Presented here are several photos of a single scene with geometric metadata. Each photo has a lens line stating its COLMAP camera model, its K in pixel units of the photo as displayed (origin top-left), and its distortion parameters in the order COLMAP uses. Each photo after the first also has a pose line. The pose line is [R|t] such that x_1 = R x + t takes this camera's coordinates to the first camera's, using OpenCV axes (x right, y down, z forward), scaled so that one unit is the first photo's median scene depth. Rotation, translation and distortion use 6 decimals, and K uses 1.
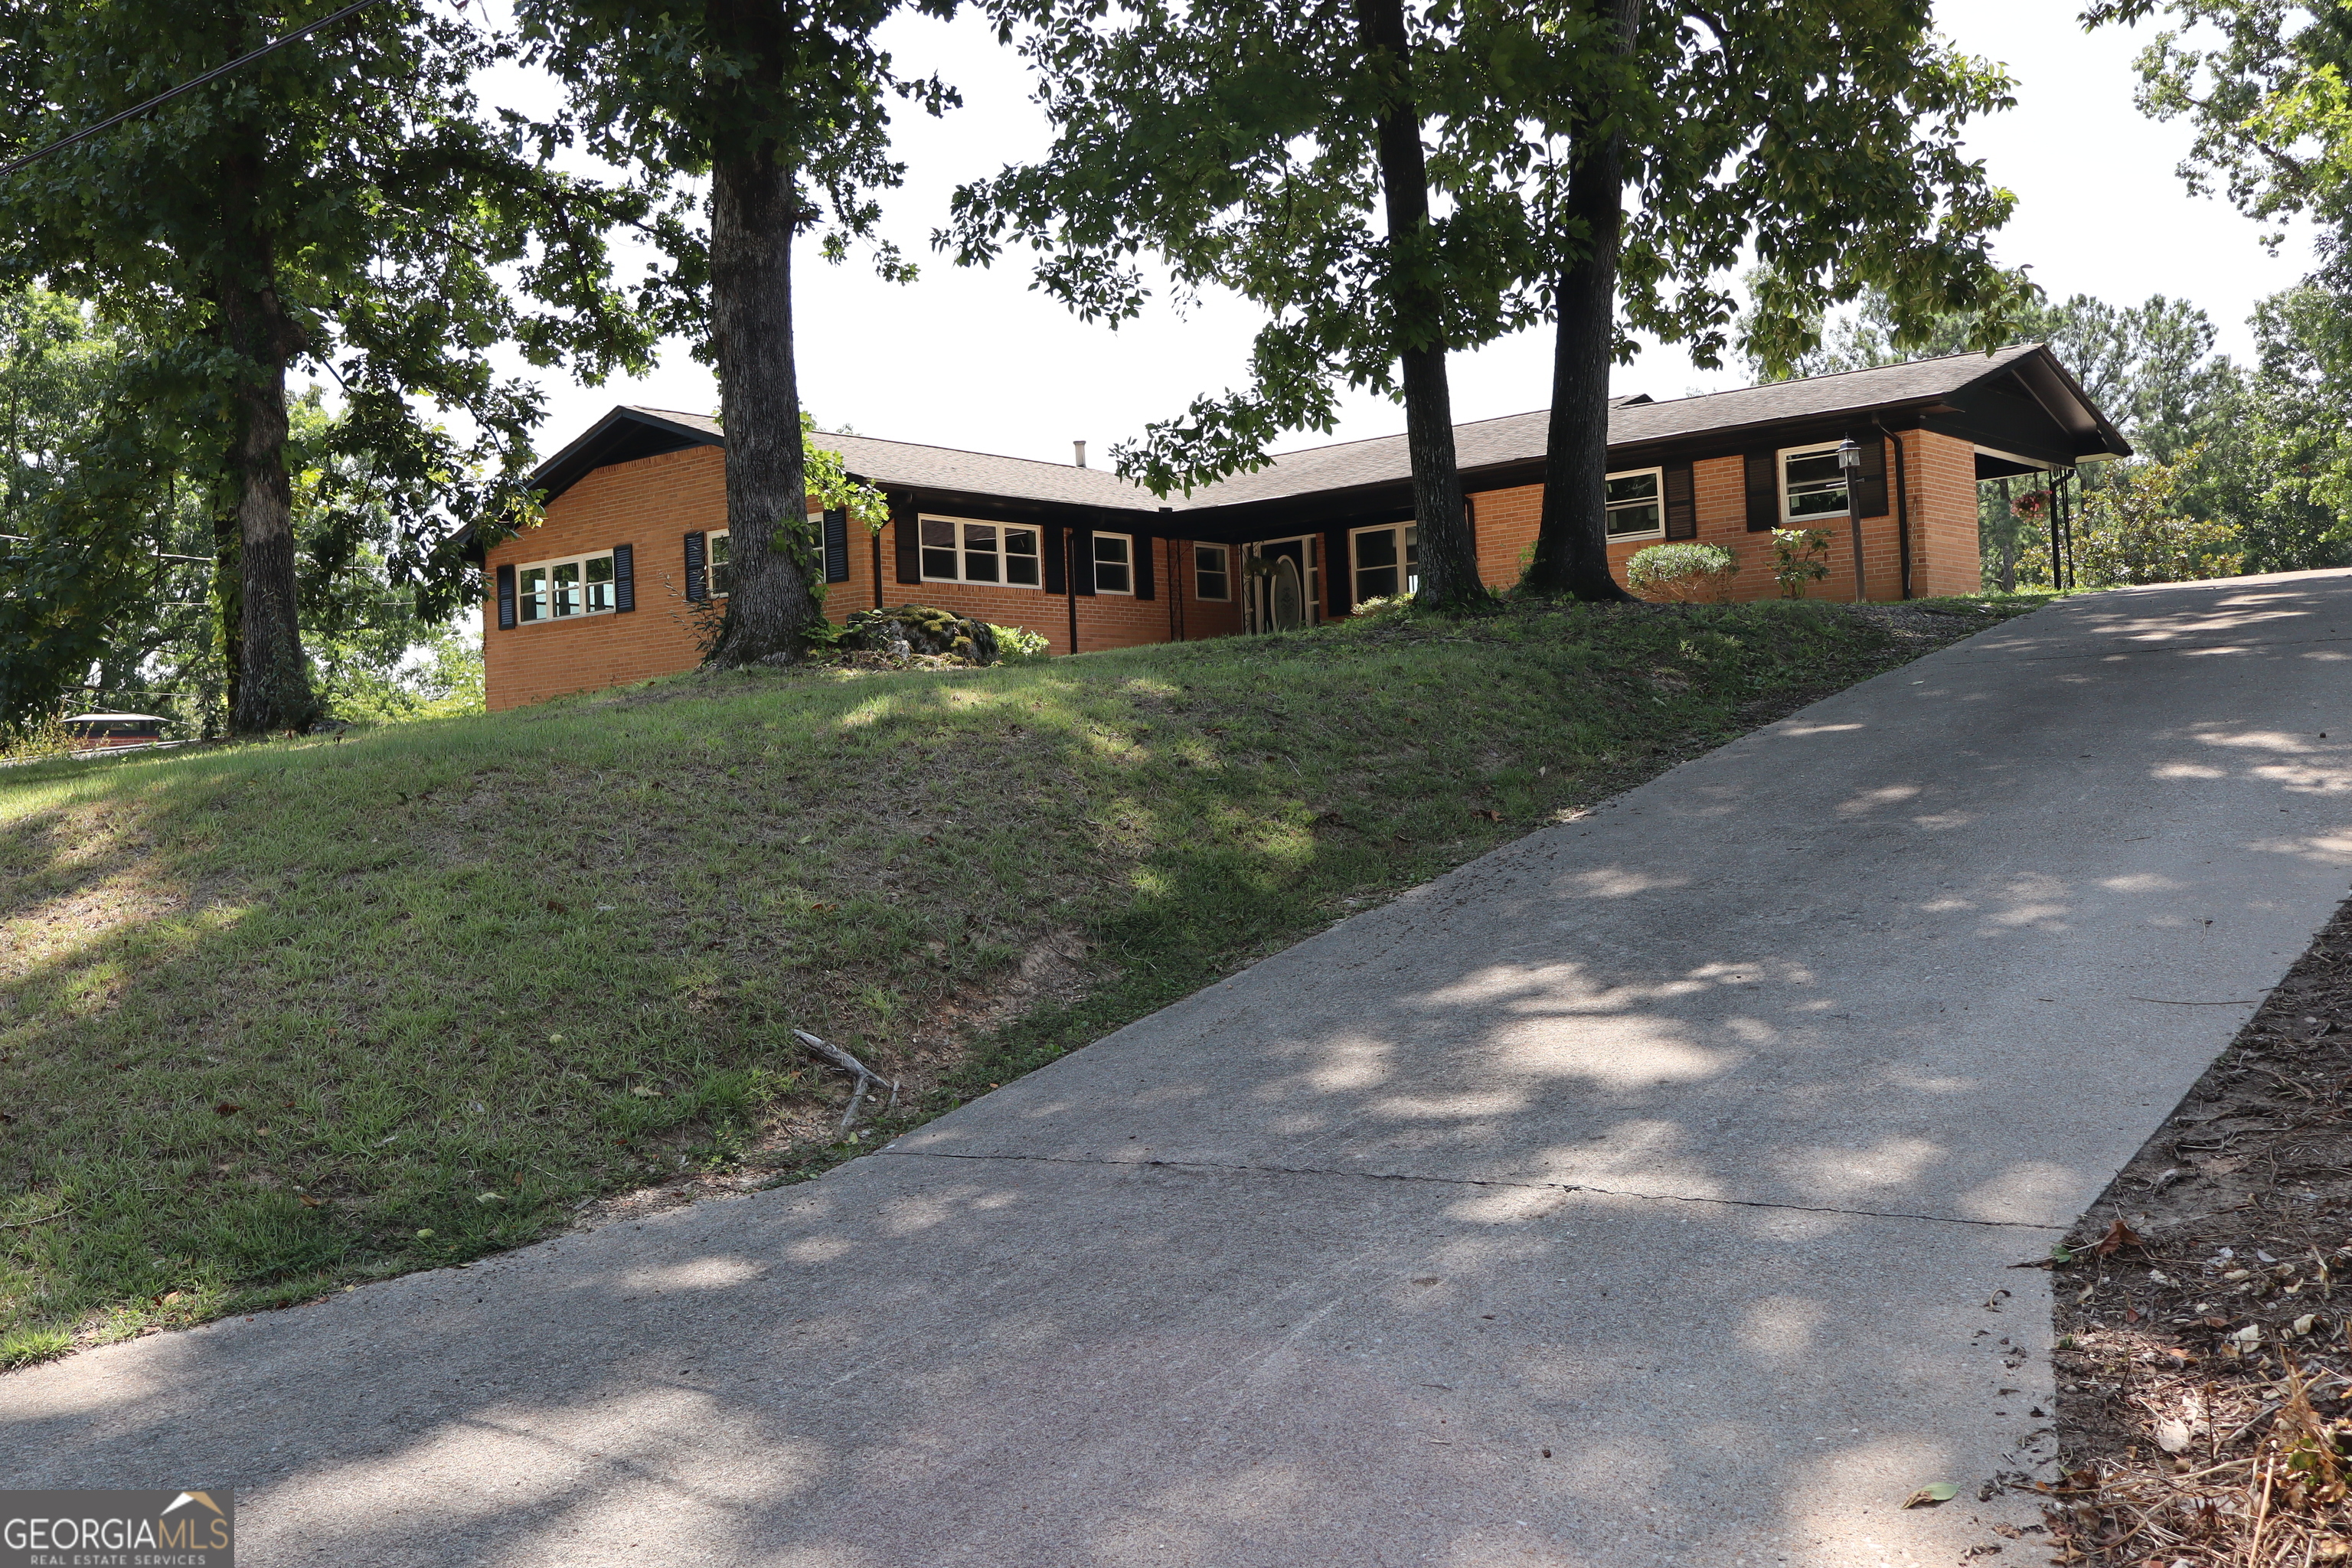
lens RADIAL K [[2282.9, 0, 1168.6], [0, 2282.9, 770.6], [0, 0, 1]] dist [0.009329, 0.000000]
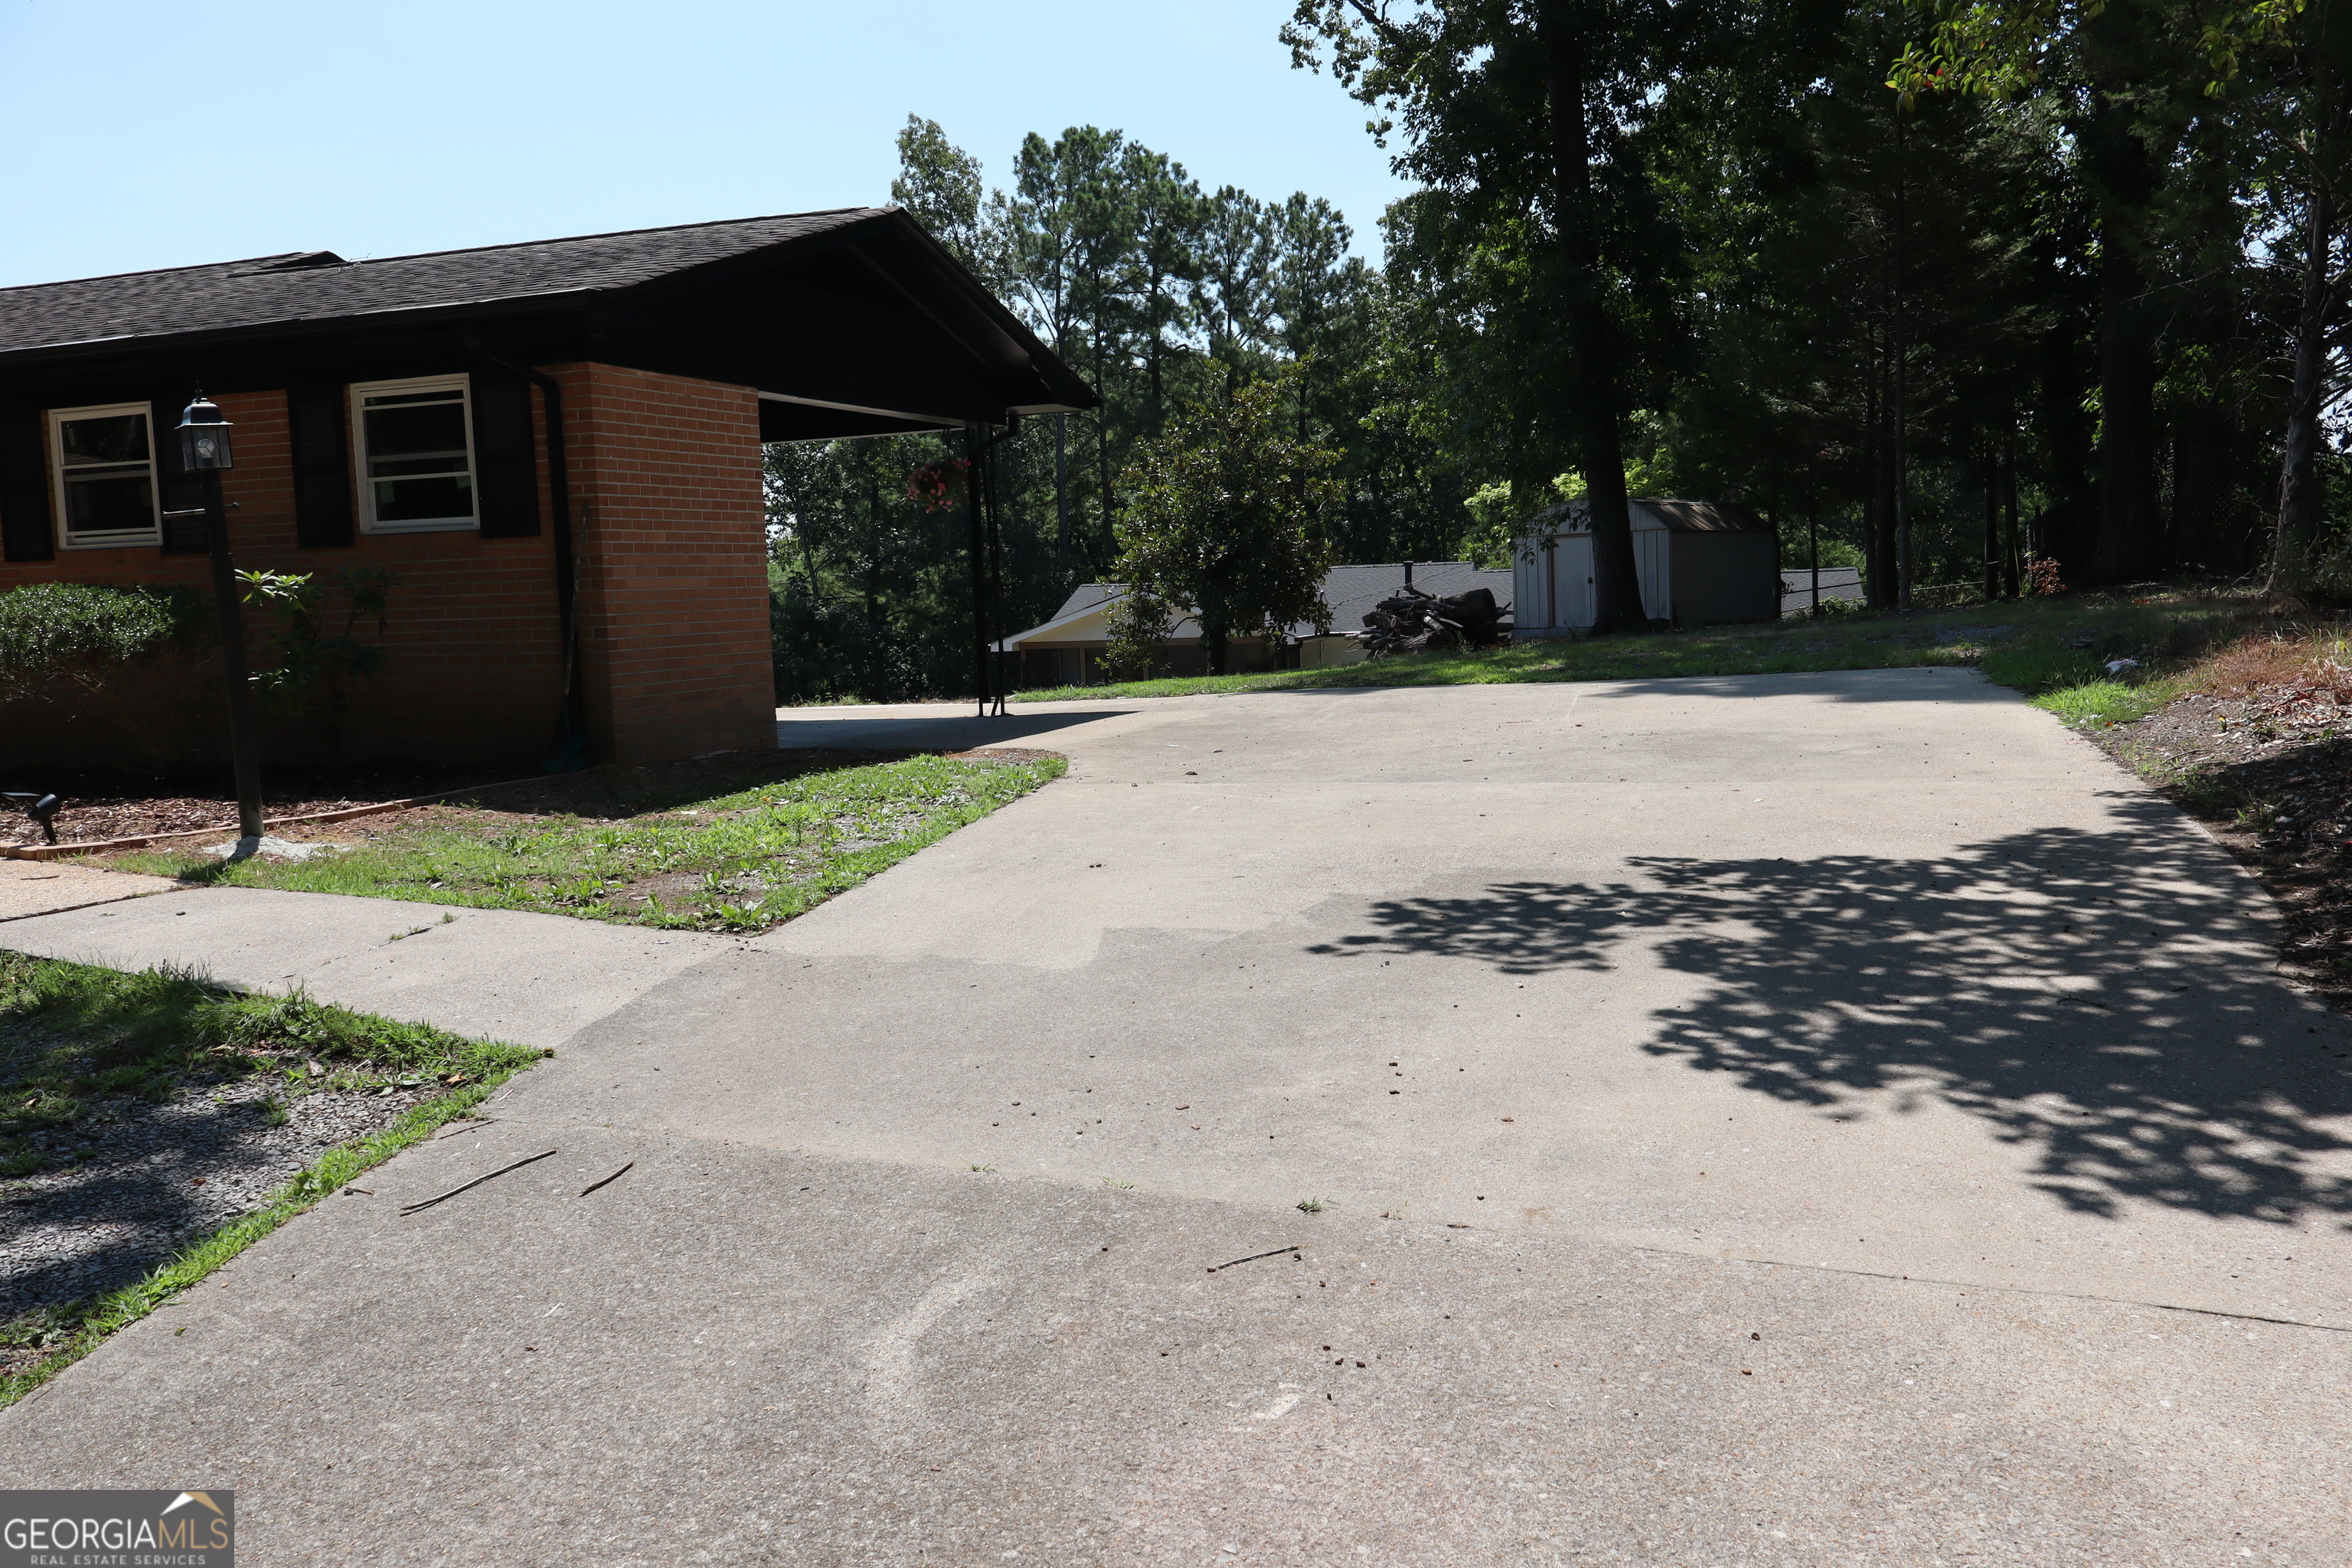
lens RADIAL K [[1940.9, 0, 1173.4], [0, 1940.9, 791.8], [0, 0, 1]] dist [-0.010494, 0.016904]
pose [[0.948092, -0.020152, 0.317356, 0.104175], [-0.013970, 0.994387, 0.104876, -0.034295], [-0.317688, -0.103866, 0.942489, 0.185911]]
